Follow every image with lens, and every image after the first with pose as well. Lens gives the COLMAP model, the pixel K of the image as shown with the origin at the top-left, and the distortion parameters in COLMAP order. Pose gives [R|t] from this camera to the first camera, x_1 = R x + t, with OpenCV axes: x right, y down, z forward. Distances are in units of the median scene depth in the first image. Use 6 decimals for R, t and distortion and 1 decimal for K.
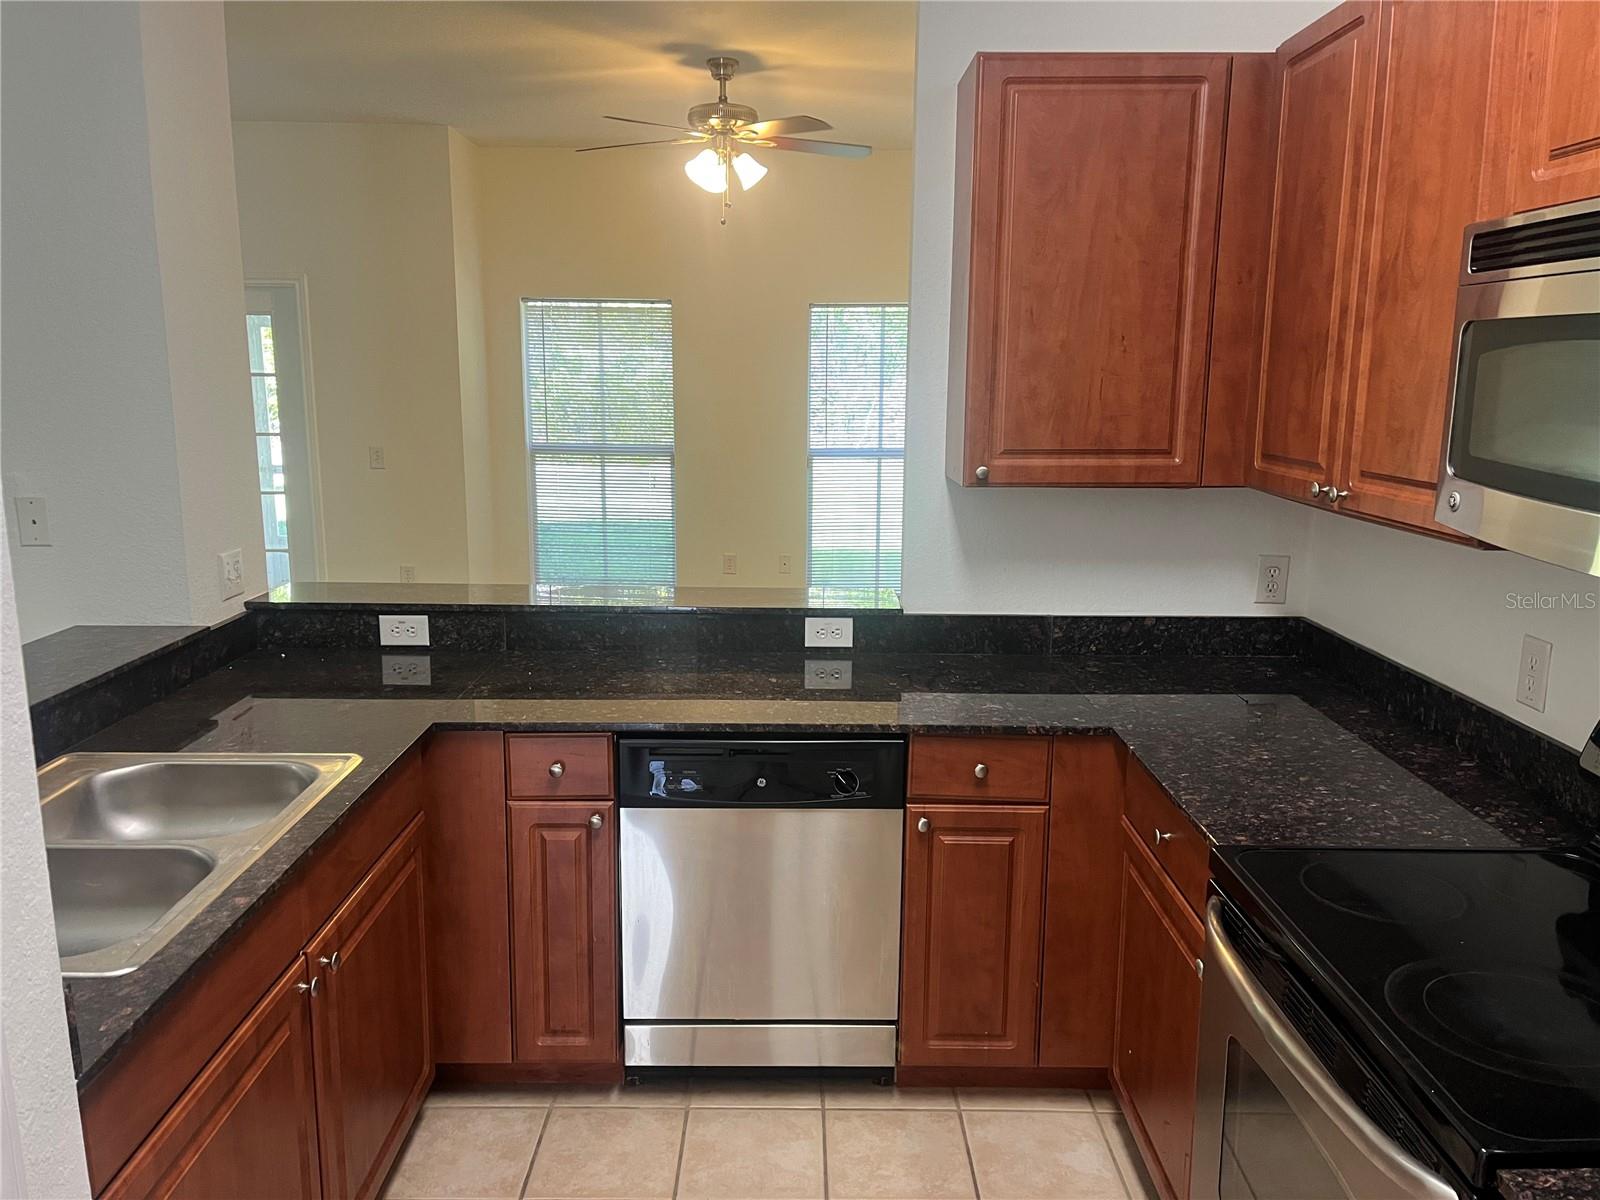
lens RADIAL K [[1212.5, 0, 786.2], [0, 1212.5, 603.3], [0, 0, 1]] dist [0.073694, -0.093469]
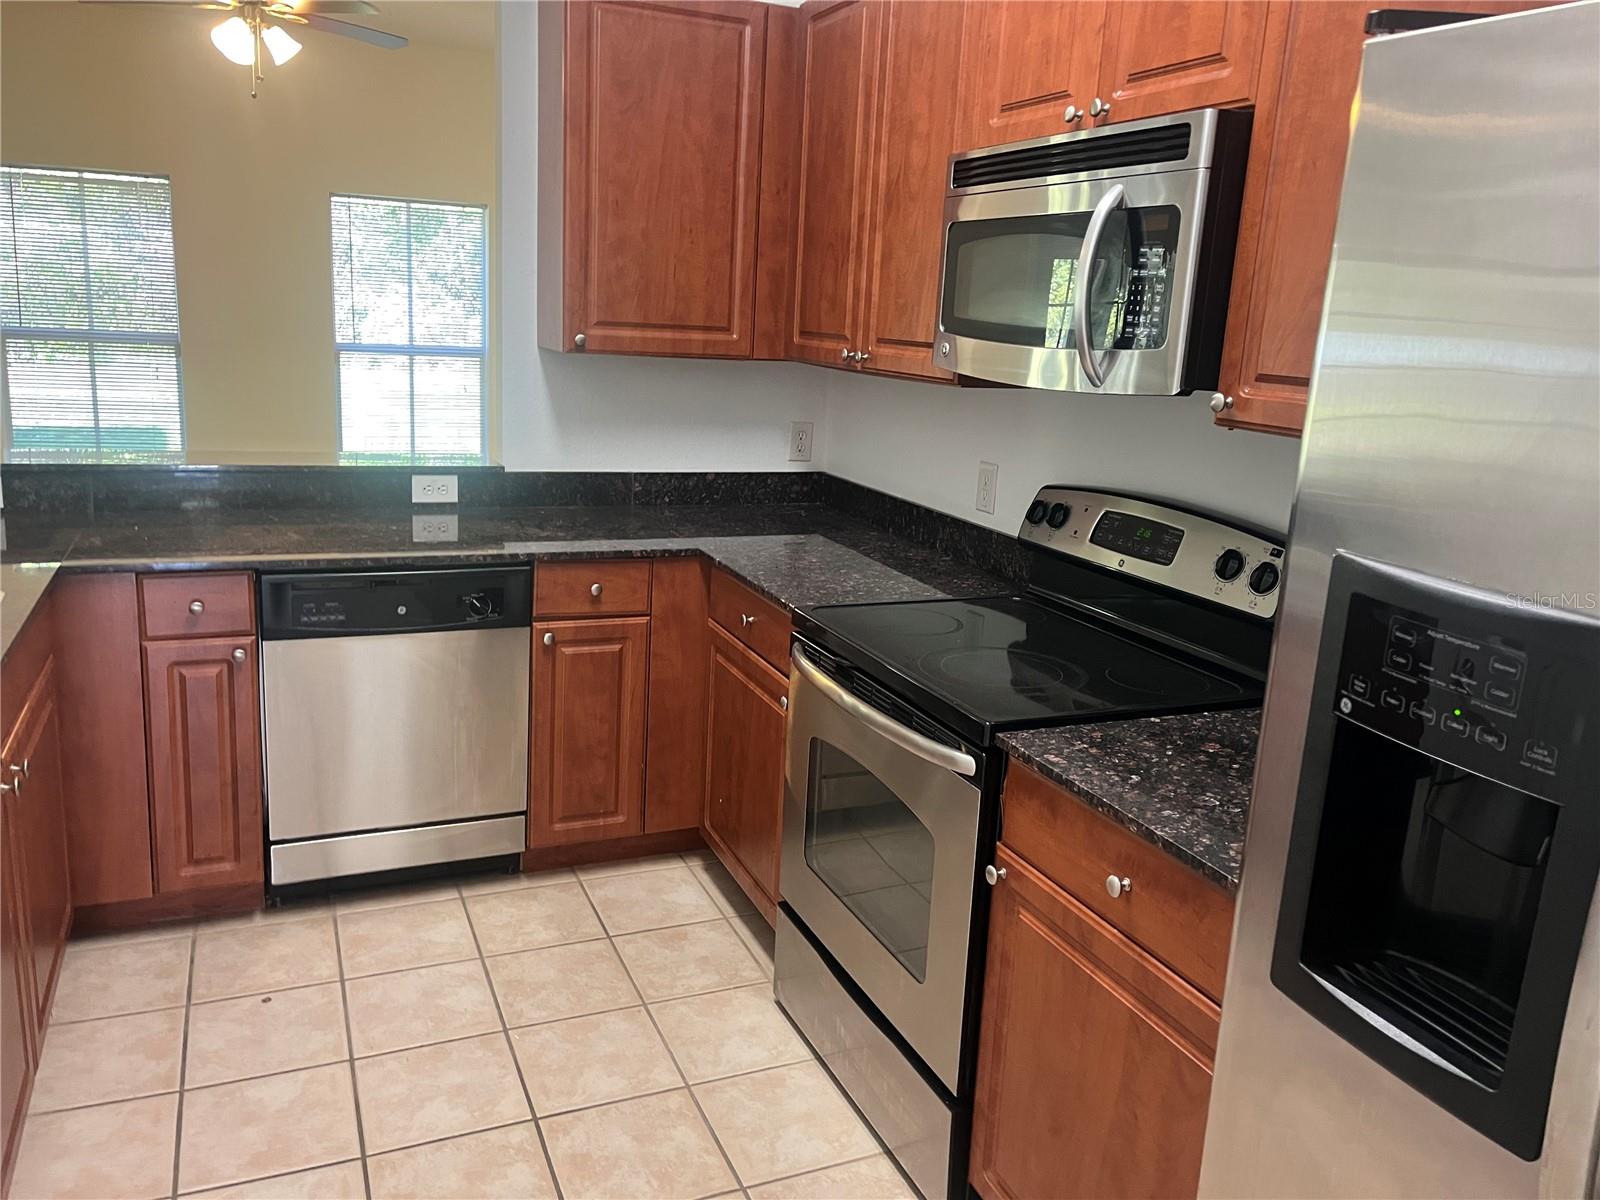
lens RADIAL K [[1212.5, 0, 789.7], [0, 1212.5, 586.6], [0, 0, 1]] dist [0.073694, -0.093469]
pose [[0.916102, -0.046932, 0.398189, -0.137316], [0.027948, 0.998185, 0.053351, 0.075011], [-0.399970, -0.037746, 0.915751, -0.164626]]
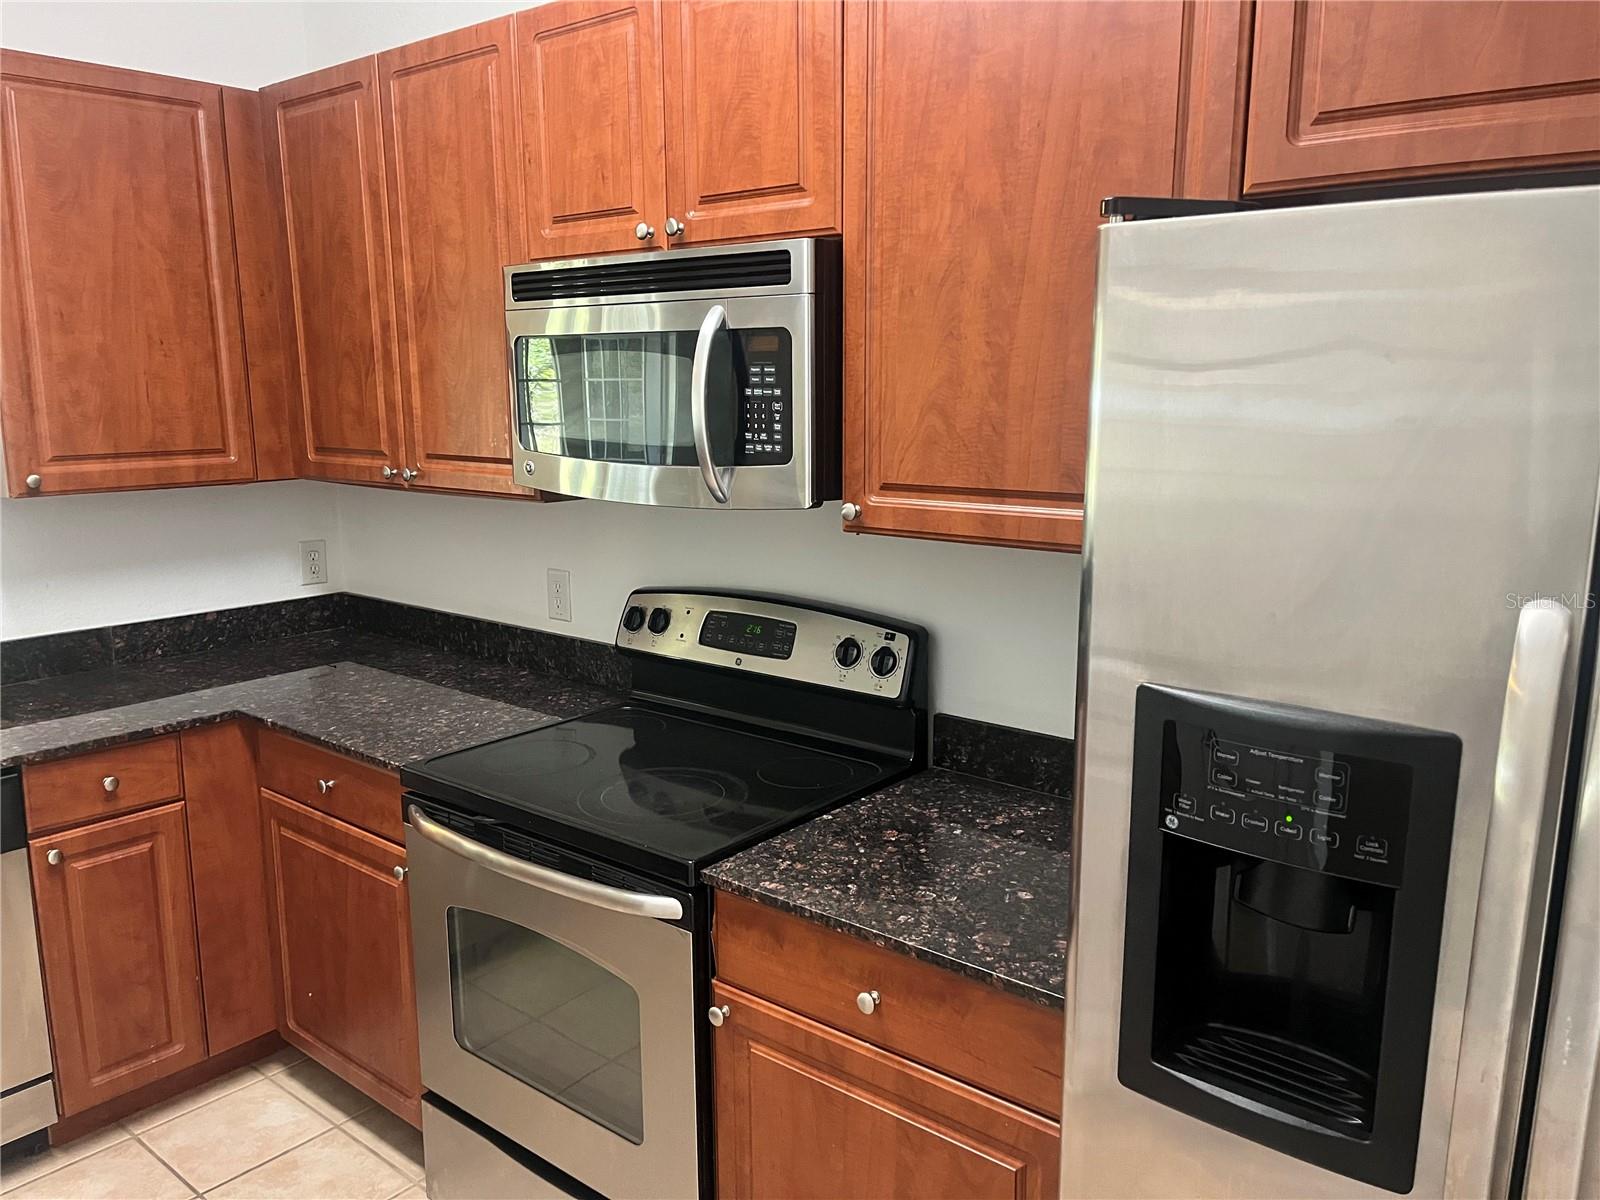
lens RADIAL K [[1212.5, 0, 792.1], [0, 1212.5, 605.6], [0, 0, 1]] dist [0.073694, -0.093469]
pose [[0.633027, -0.149524, 0.759552, -0.216752], [0.154140, 0.985868, 0.065613, 0.016254], [-0.758629, 0.075543, 0.647129, -0.060896]]
